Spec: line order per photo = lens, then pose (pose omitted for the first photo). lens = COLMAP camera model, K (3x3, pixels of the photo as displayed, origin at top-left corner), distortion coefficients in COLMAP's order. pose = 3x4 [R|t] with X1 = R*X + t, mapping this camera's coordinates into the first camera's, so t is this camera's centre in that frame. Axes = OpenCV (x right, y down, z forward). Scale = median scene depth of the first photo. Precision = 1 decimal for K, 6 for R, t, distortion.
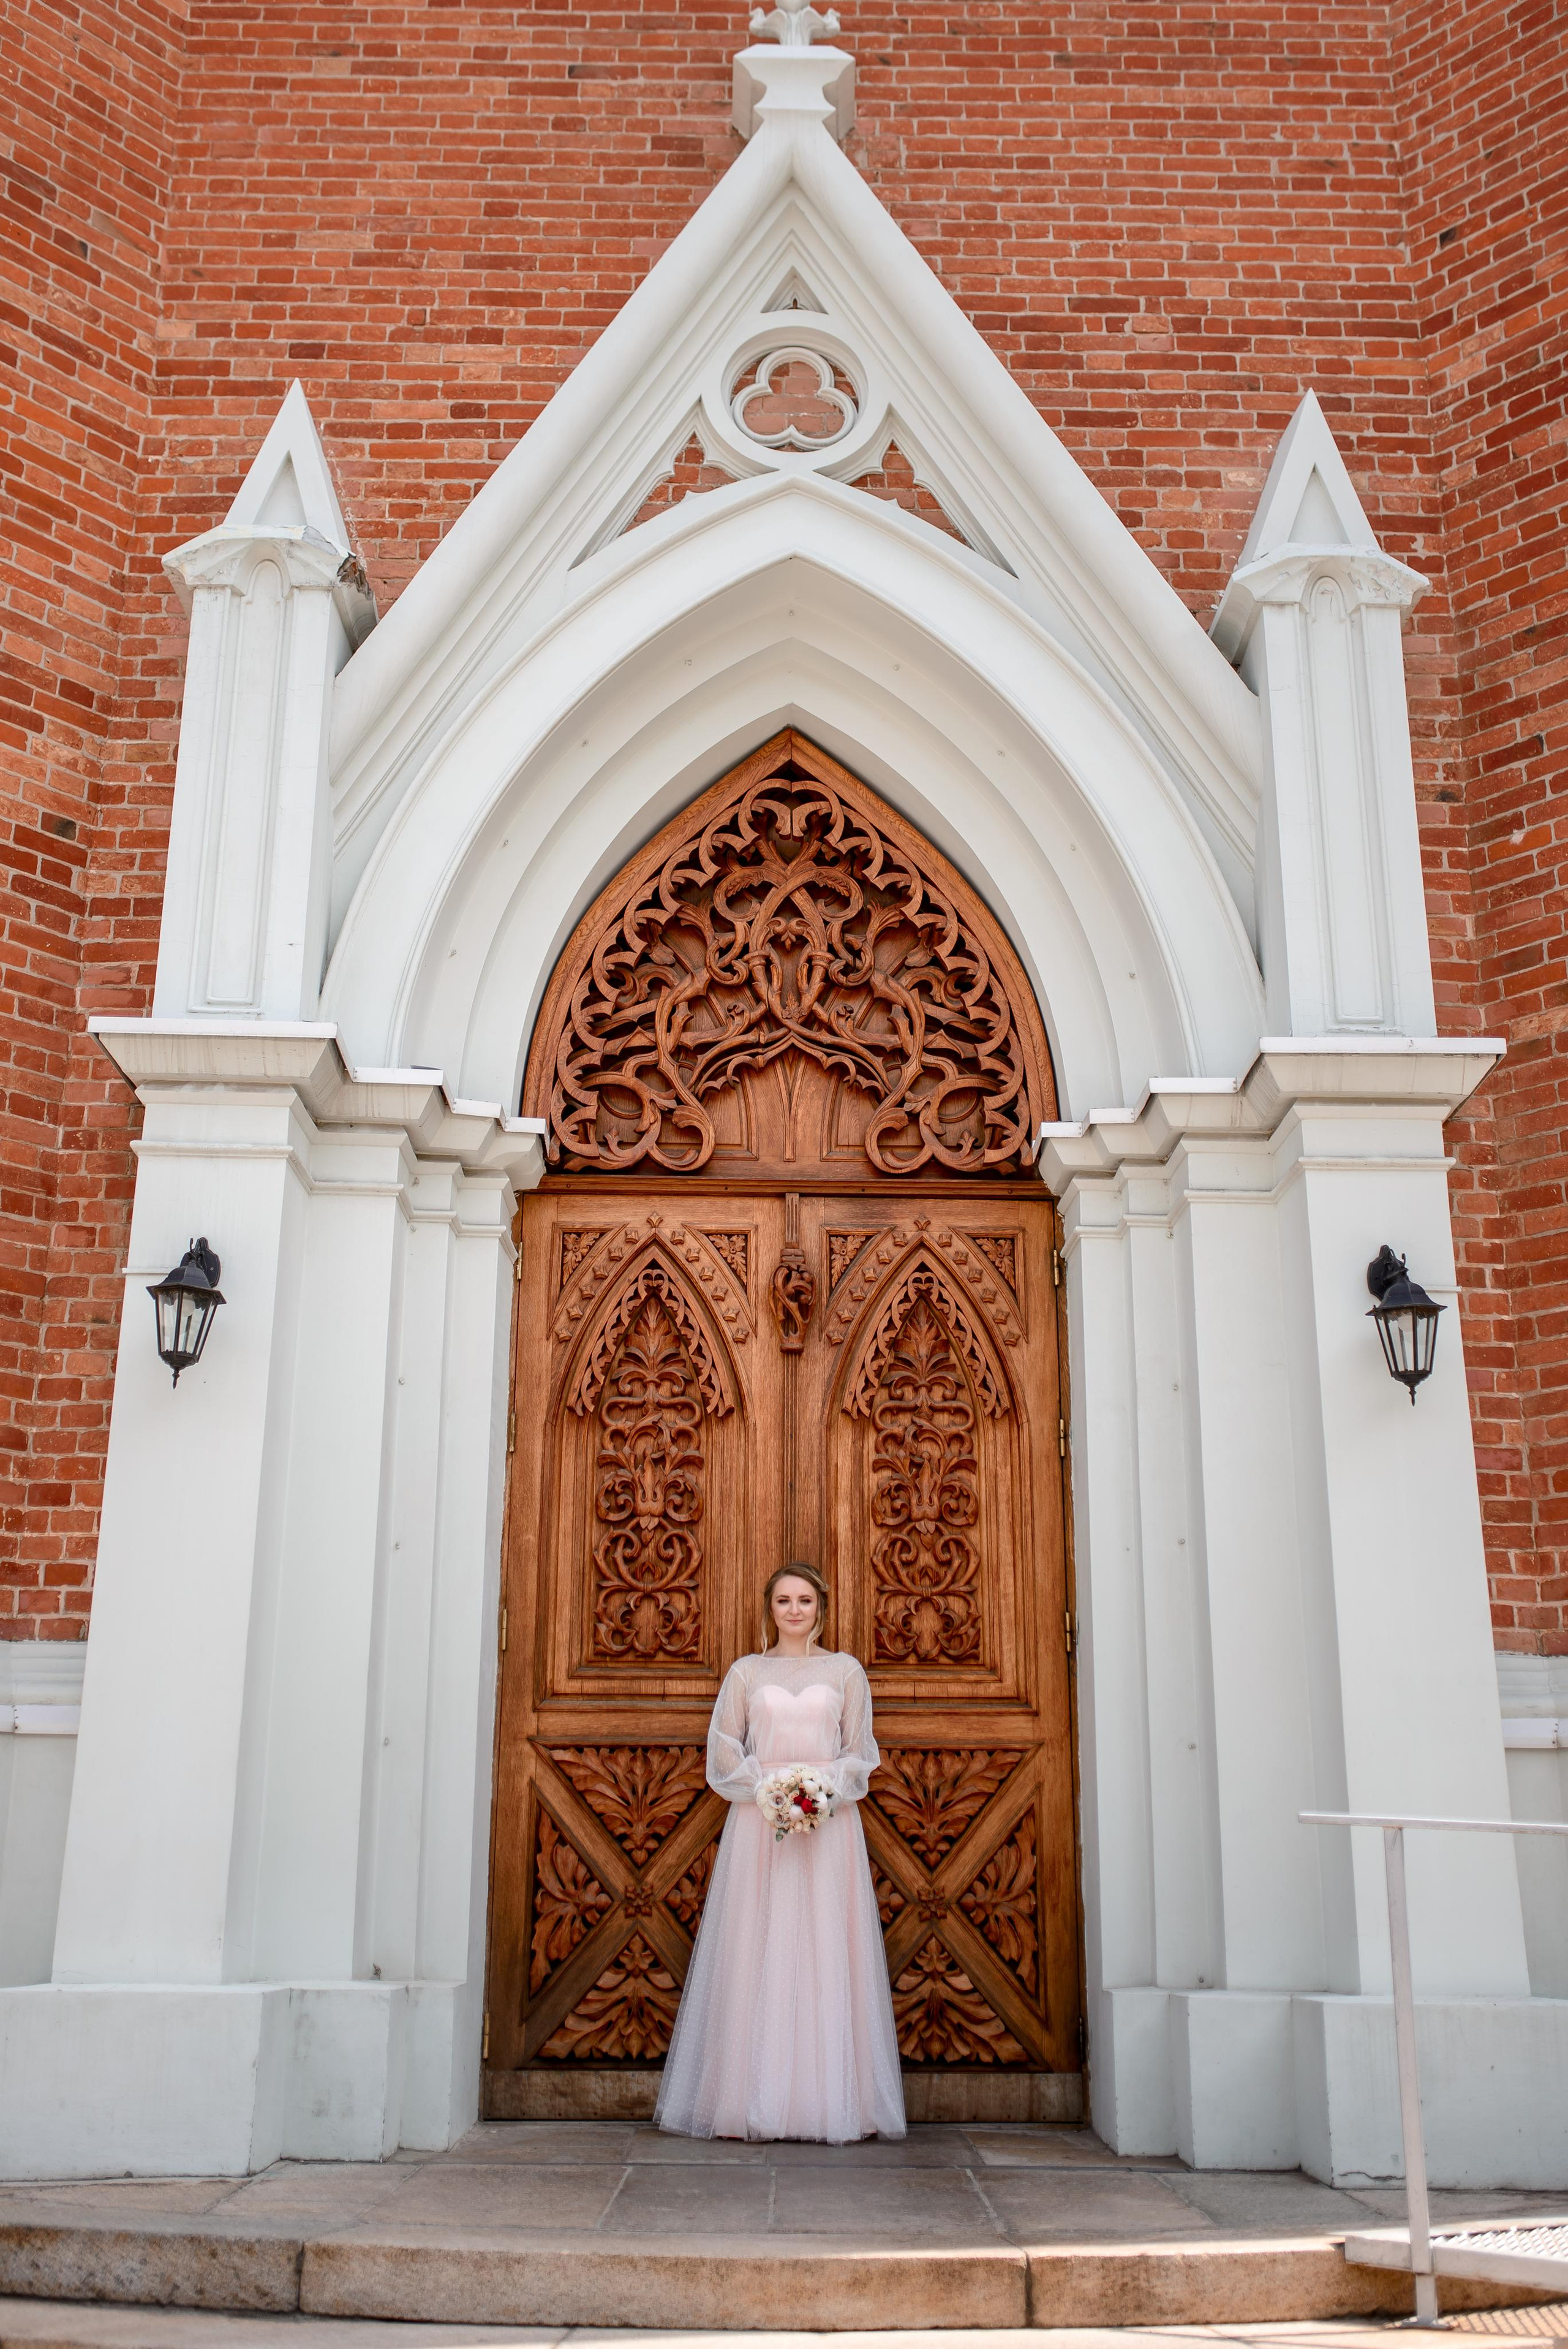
lens RADIAL K [[2319.6, 0, 784.6], [0, 2319.6, 1165.9], [0, 0, 1]] dist [0.007230, 0.015479]
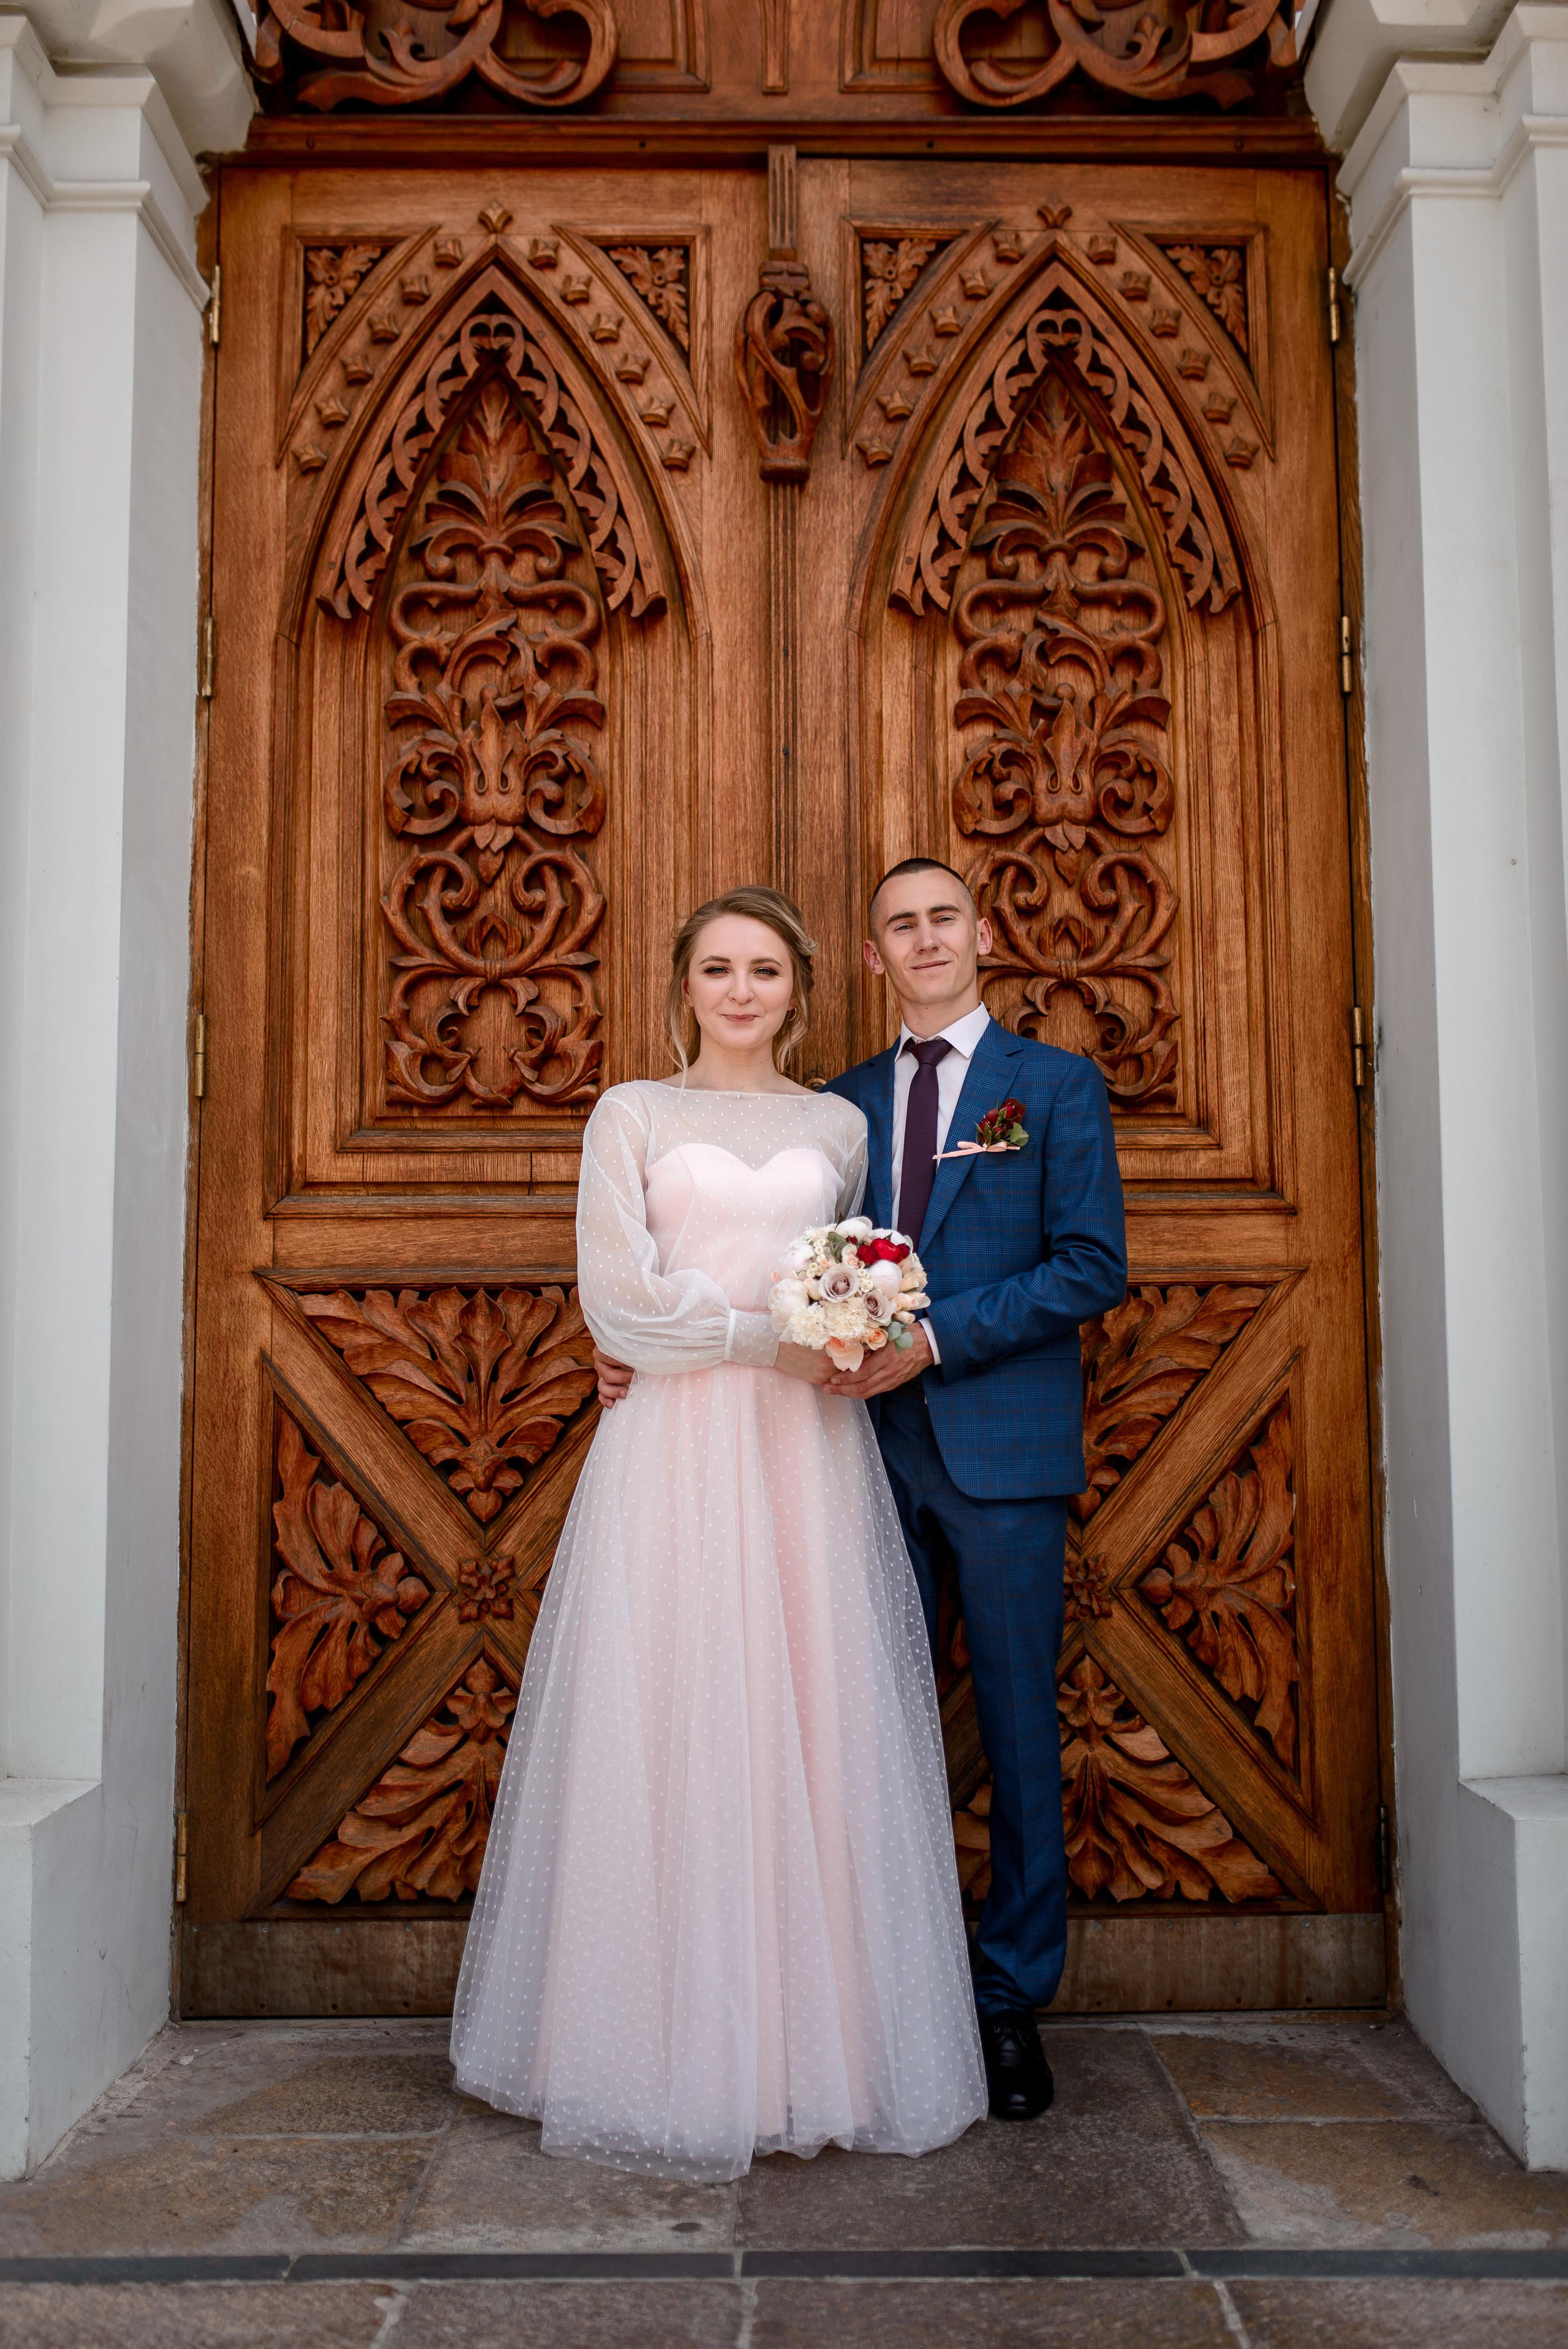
lens RADIAL K [[2226.4, 0, 781.1], [0, 2226.4, 1178.4], [0, 0, 1]] dist [0.002844, 0.010126]
pose [[0.999848, -0.012874, -0.011762, 0.006064], [0.015090, 0.976816, 0.213547, 0.122928], [0.008740, -0.213692, 0.976862, 0.522526]]
